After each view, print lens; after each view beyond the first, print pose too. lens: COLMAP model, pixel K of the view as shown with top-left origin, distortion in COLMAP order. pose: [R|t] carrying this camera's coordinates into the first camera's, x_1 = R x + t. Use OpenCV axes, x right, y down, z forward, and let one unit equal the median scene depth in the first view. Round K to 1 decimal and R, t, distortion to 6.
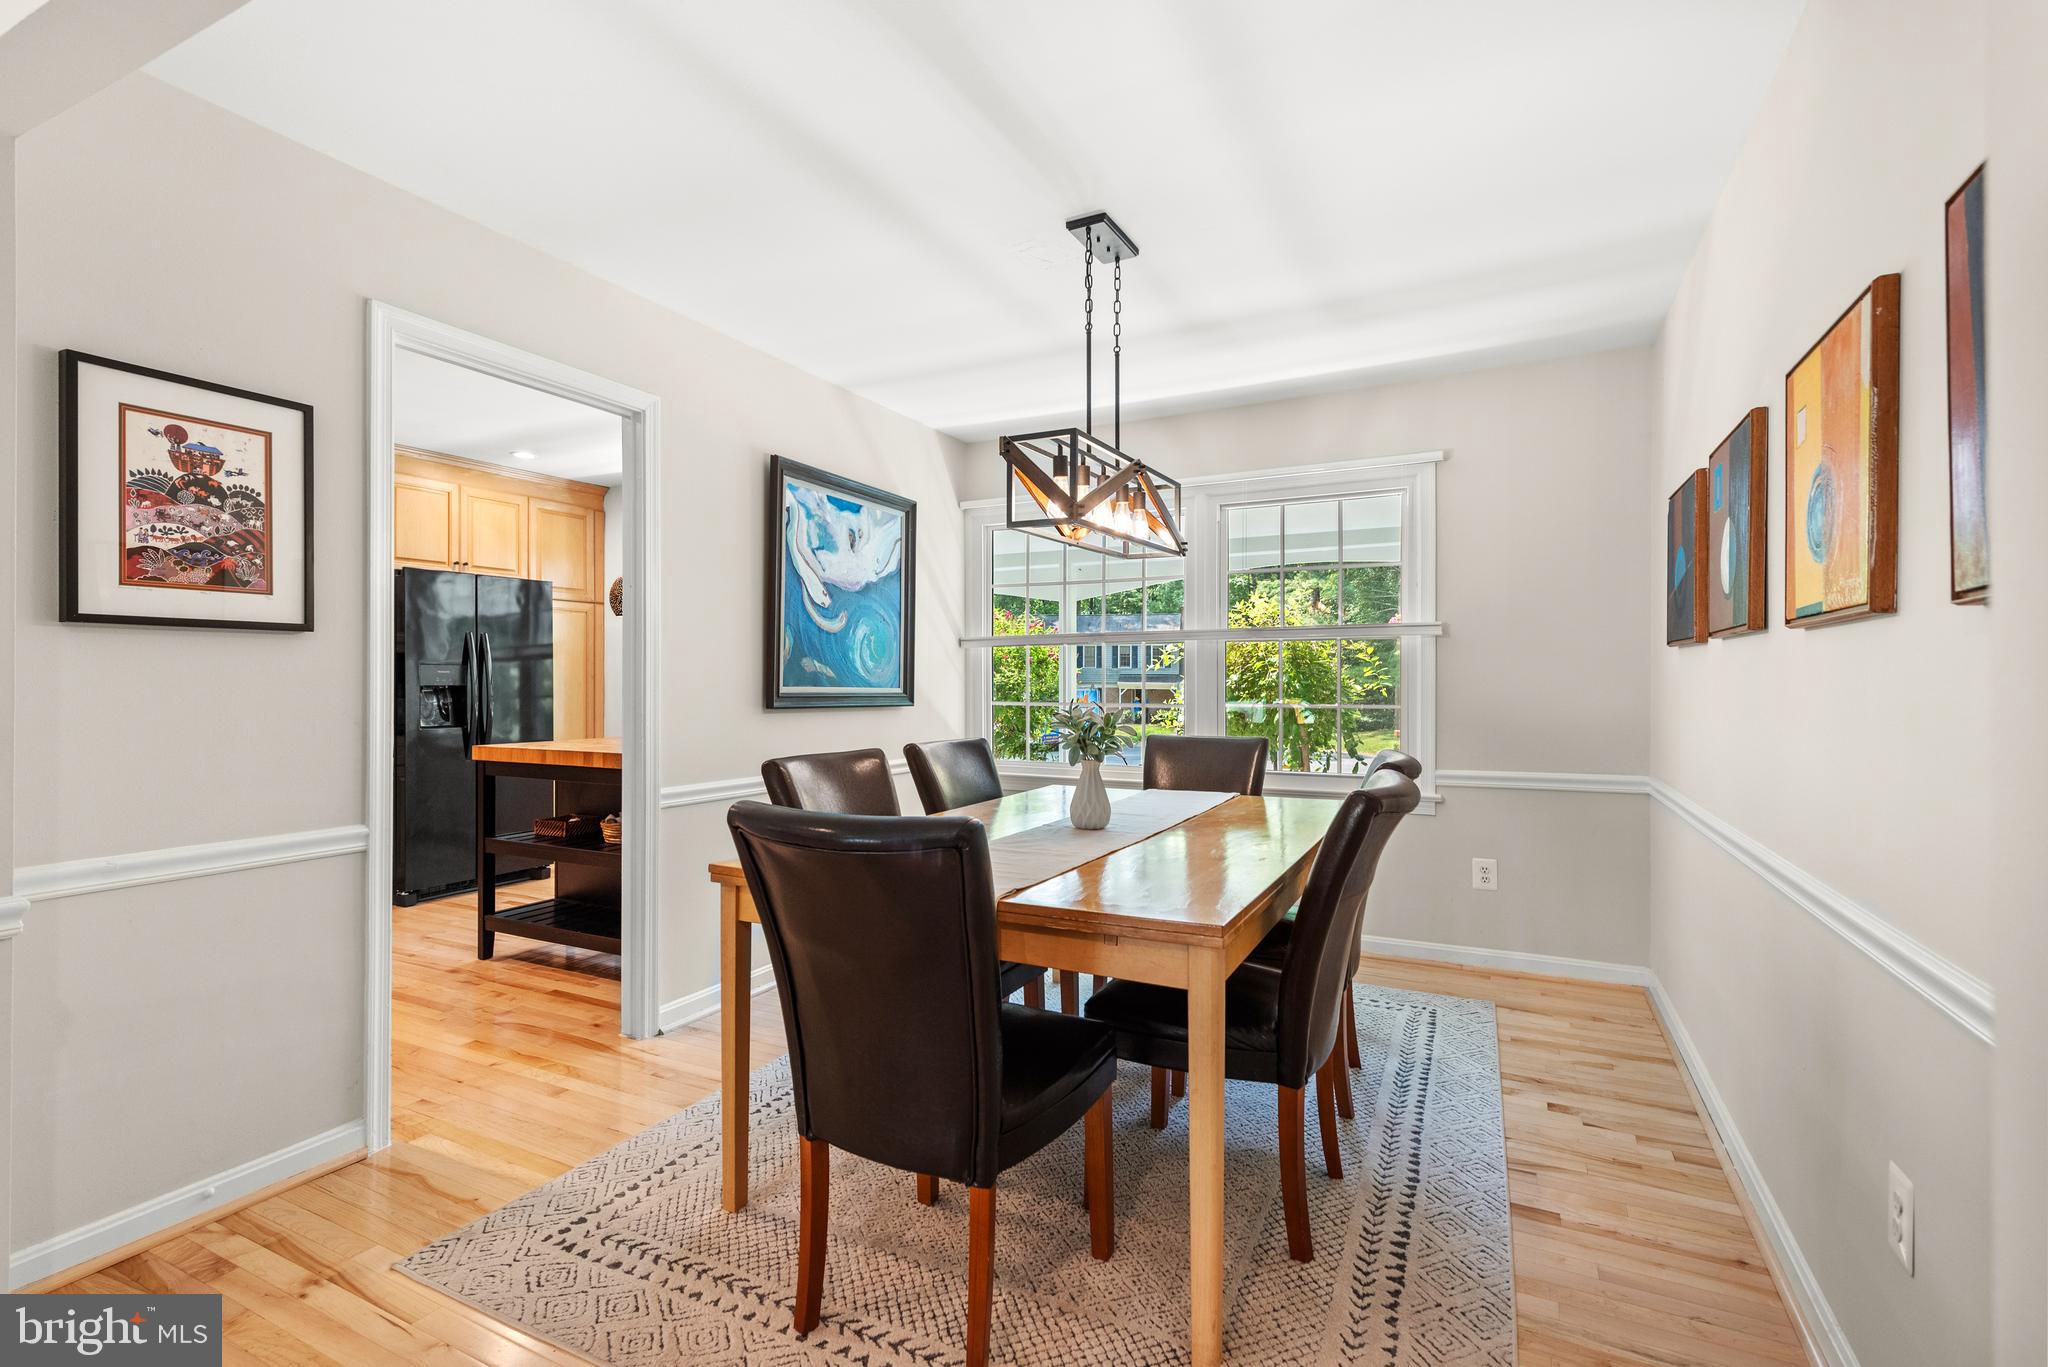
lens RADIAL K [[923.0, 0, 1040.4], [0, 923.0, 686.0], [0, 0, 1]] dist [0.013687, -0.001509]
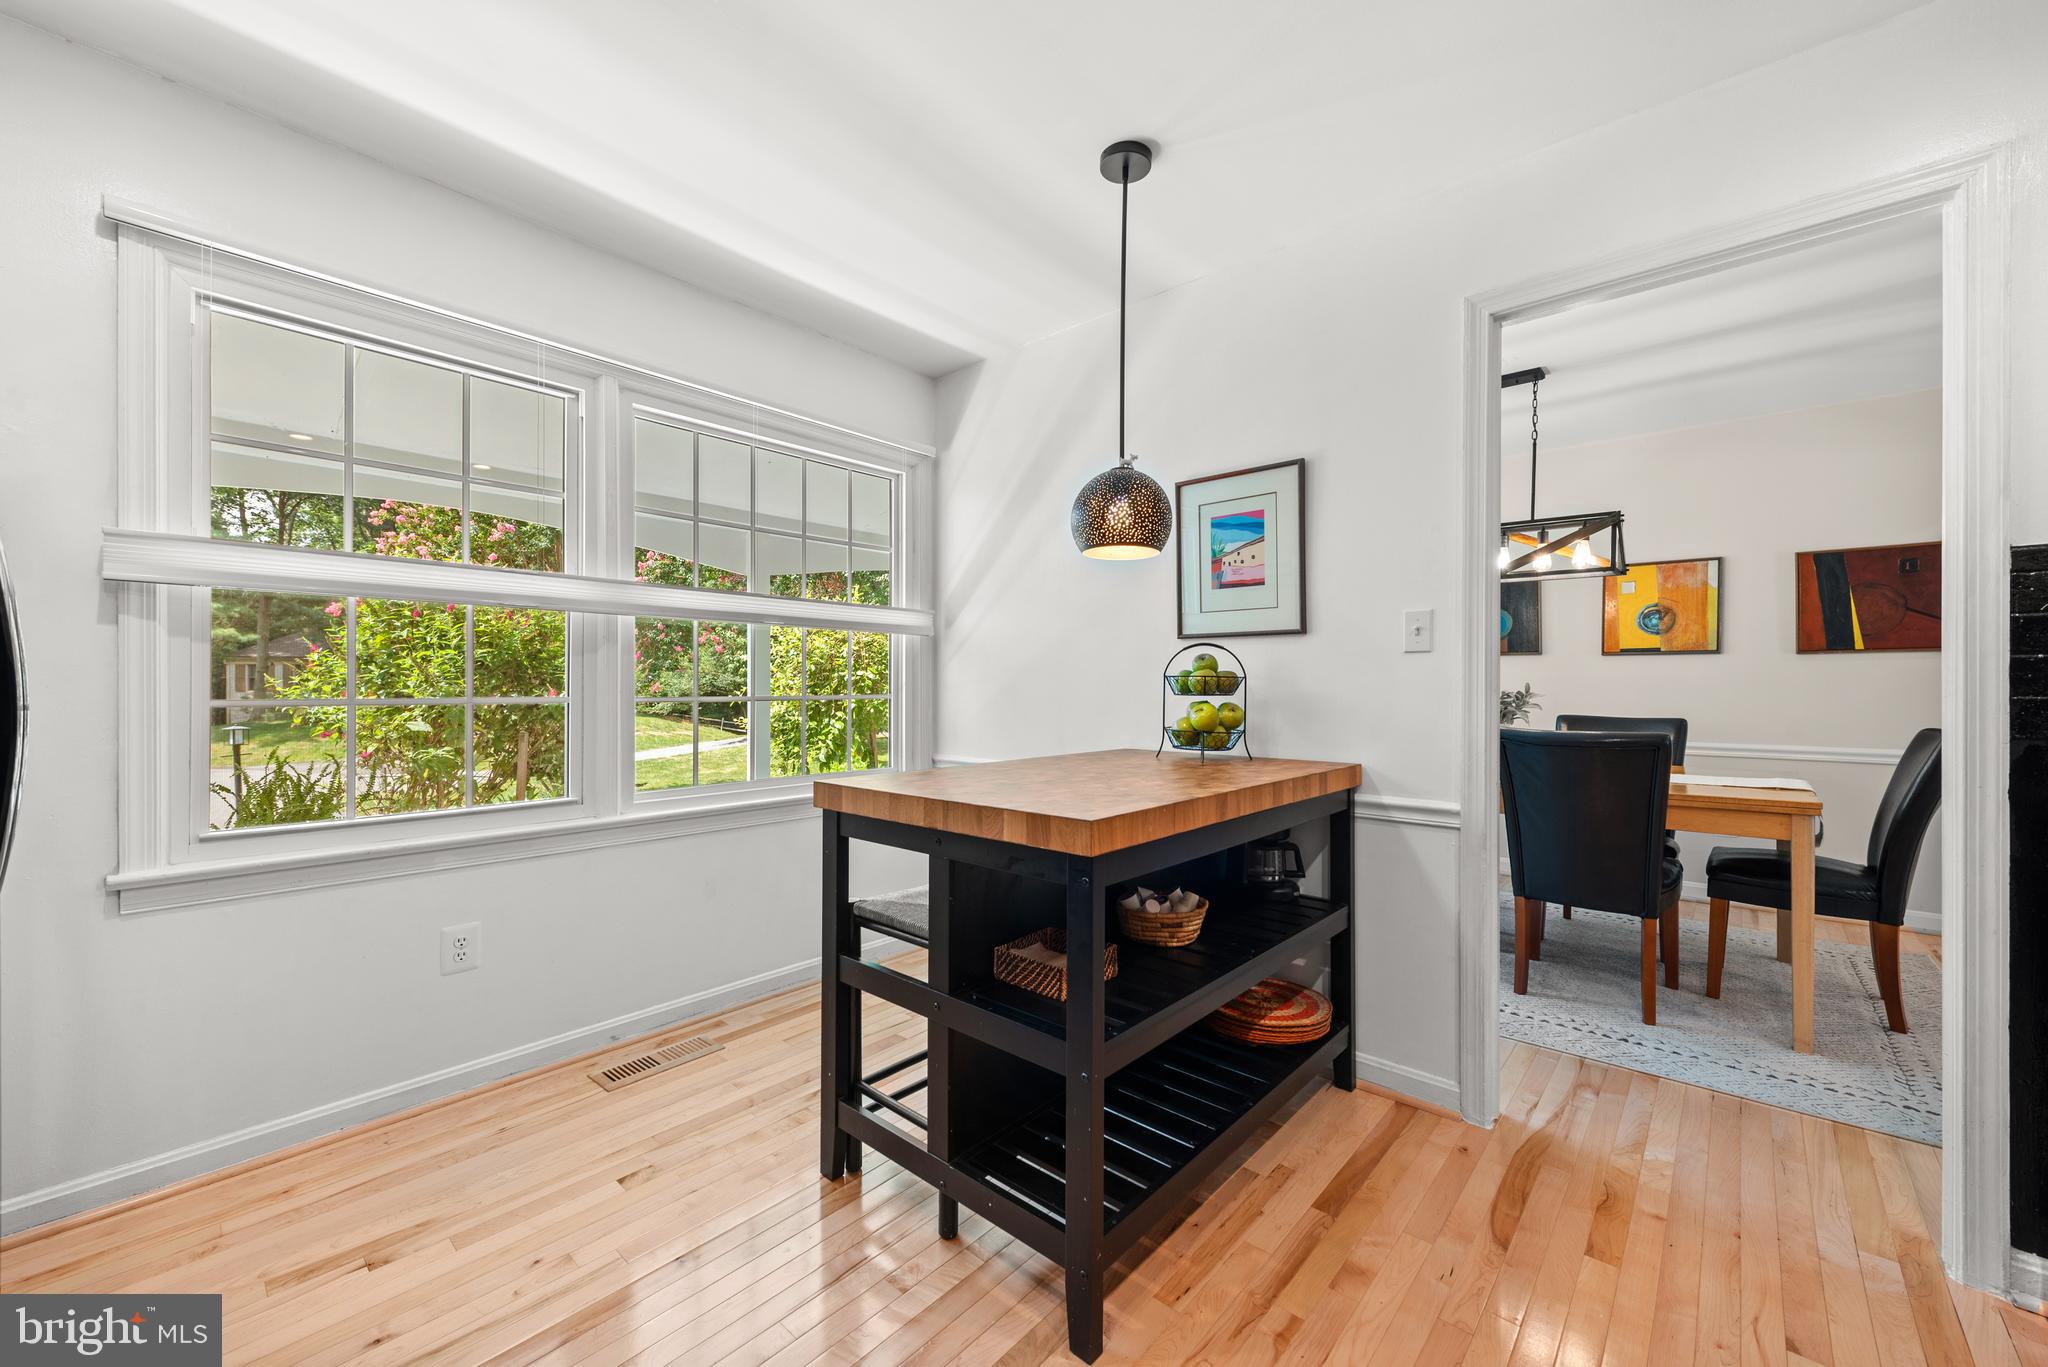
lens RADIAL K [[802.0, 0, 1004.3], [0, 802.0, 684.0], [0, 0, 1]] dist [0.003027, -0.000976]
pose [[0.274930, -0.003890, 0.961456, -0.956609], [0.003722, 0.999989, 0.002982, 0.005948], [-0.961457, 0.002759, 0.274942, 0.957996]]
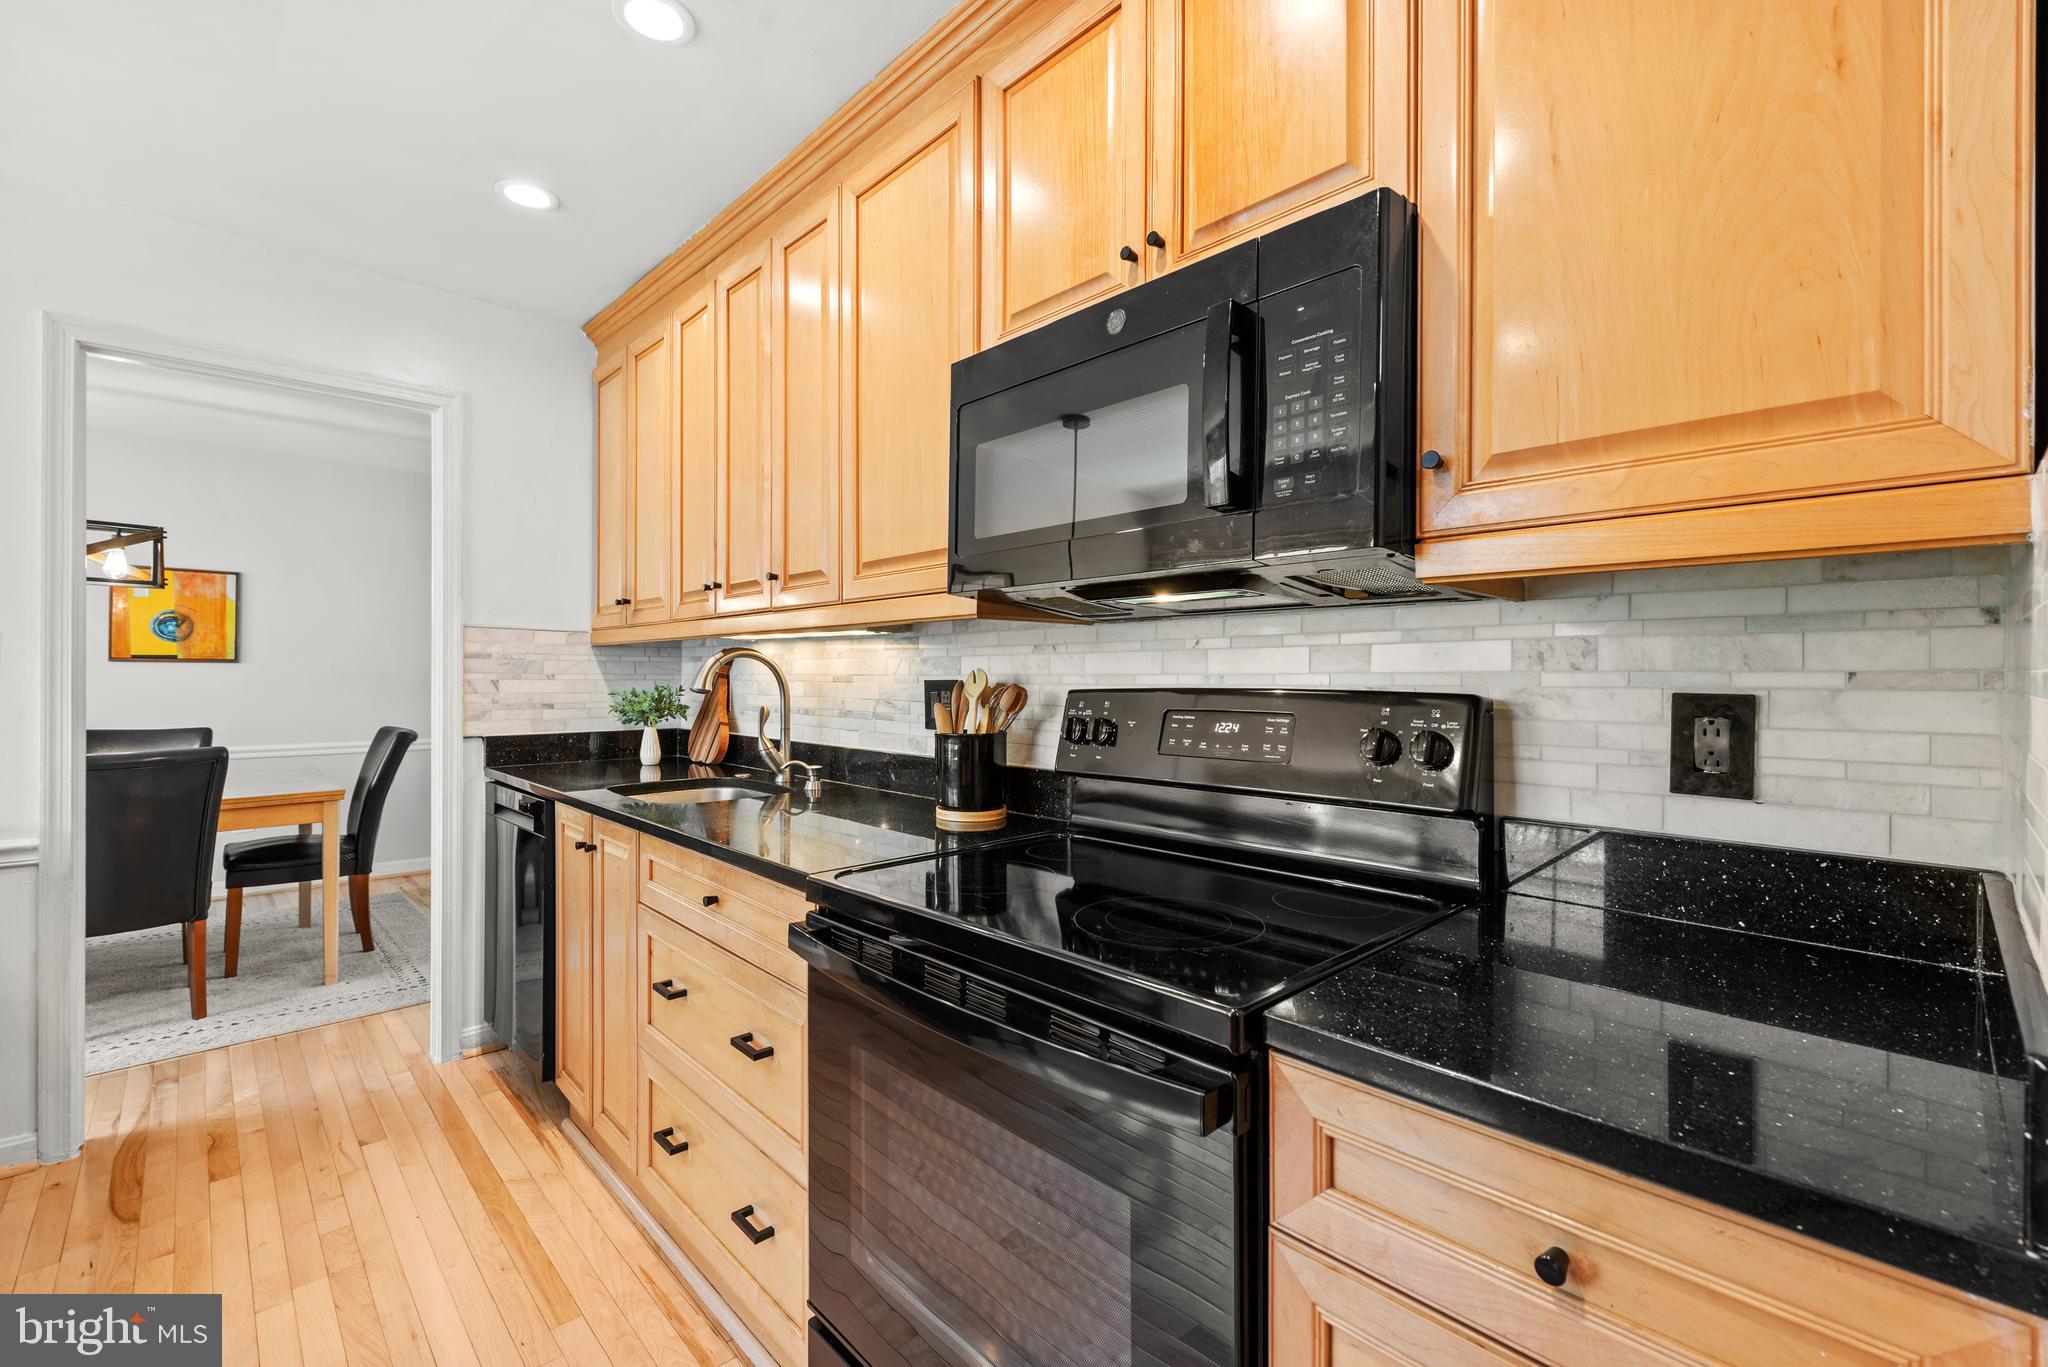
lens RADIAL K [[862.2, 0, 1013.0], [0, 862.2, 680.0], [0, 0, 1]] dist [0.008985, -0.001061]
pose [[-0.938463, -0.009642, 0.345245, -1.122626], [-0.007894, 0.999948, 0.006468, -0.019329], [-0.345289, 0.003344, -0.938490, 1.109388]]
